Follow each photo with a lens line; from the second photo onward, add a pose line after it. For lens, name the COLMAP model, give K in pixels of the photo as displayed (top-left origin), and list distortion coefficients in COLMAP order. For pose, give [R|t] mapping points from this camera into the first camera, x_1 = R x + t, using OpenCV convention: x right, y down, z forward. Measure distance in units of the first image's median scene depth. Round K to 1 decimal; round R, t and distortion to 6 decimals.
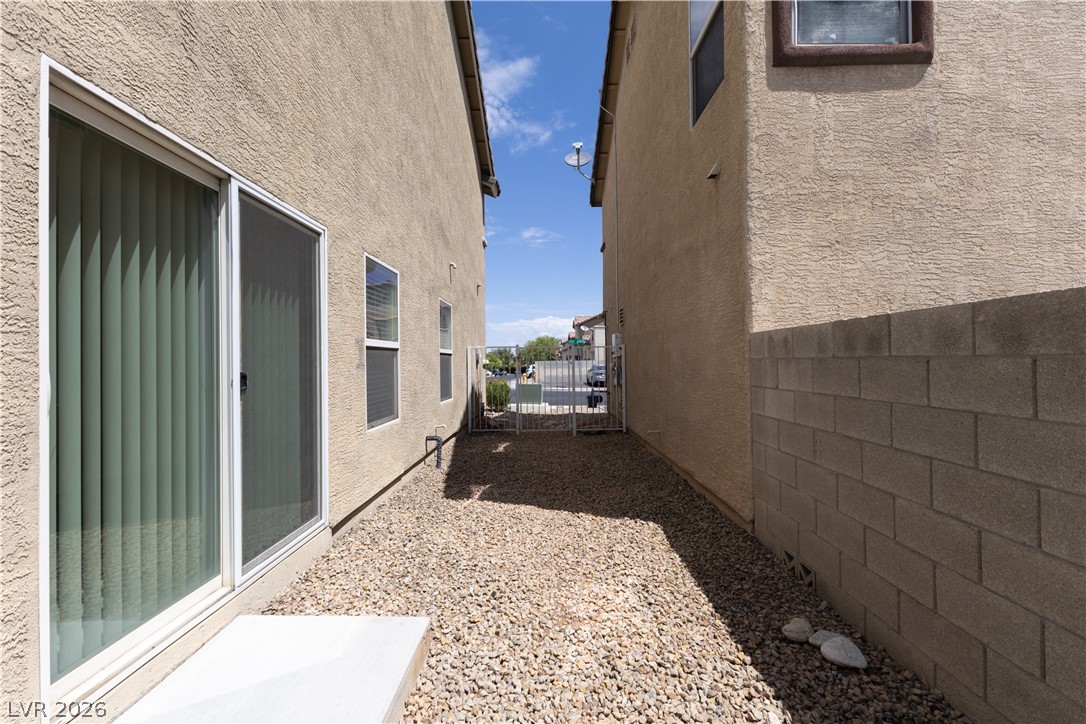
lens RADIAL K [[470.0, 0, 541.7], [0, 470.0, 355.9], [0, 0, 1]] dist [0.011457, -0.003536]
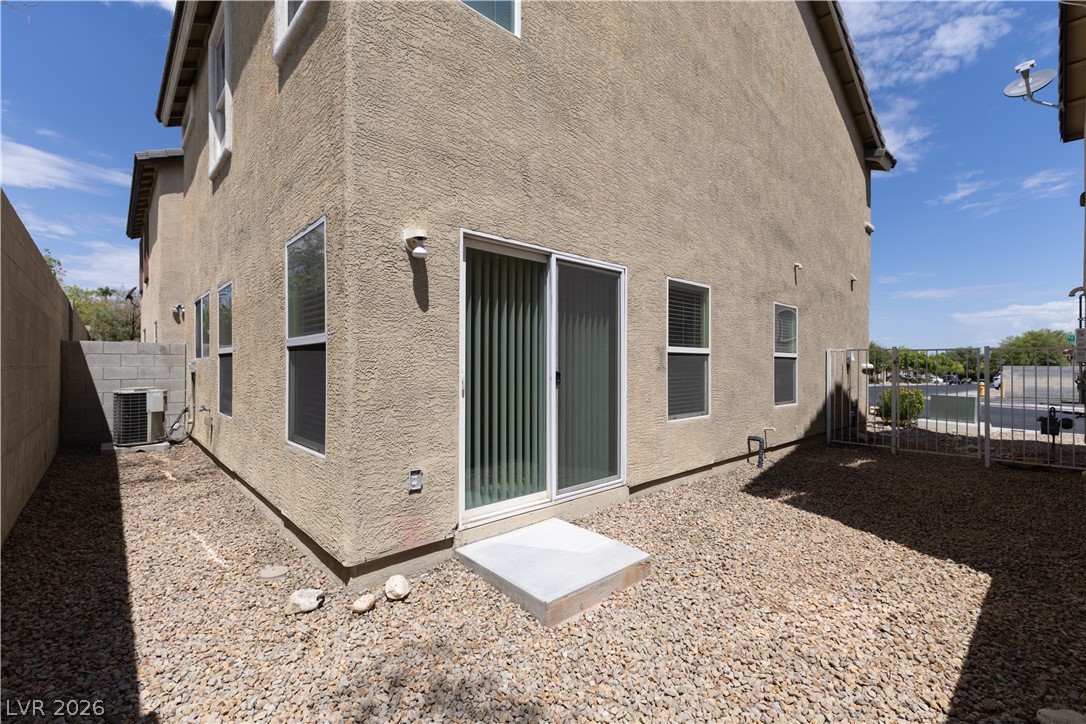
lens RADIAL K [[471.0, 0, 543.0], [0, 471.0, 361.7], [0, 0, 1]] dist [0.008967, -0.000514]
pose [[0.684604, 0.012125, -0.728815, 0.336506], [-0.004527, 0.999913, 0.012383, -0.011823], [0.728902, -0.005178, 0.684599, -0.099468]]
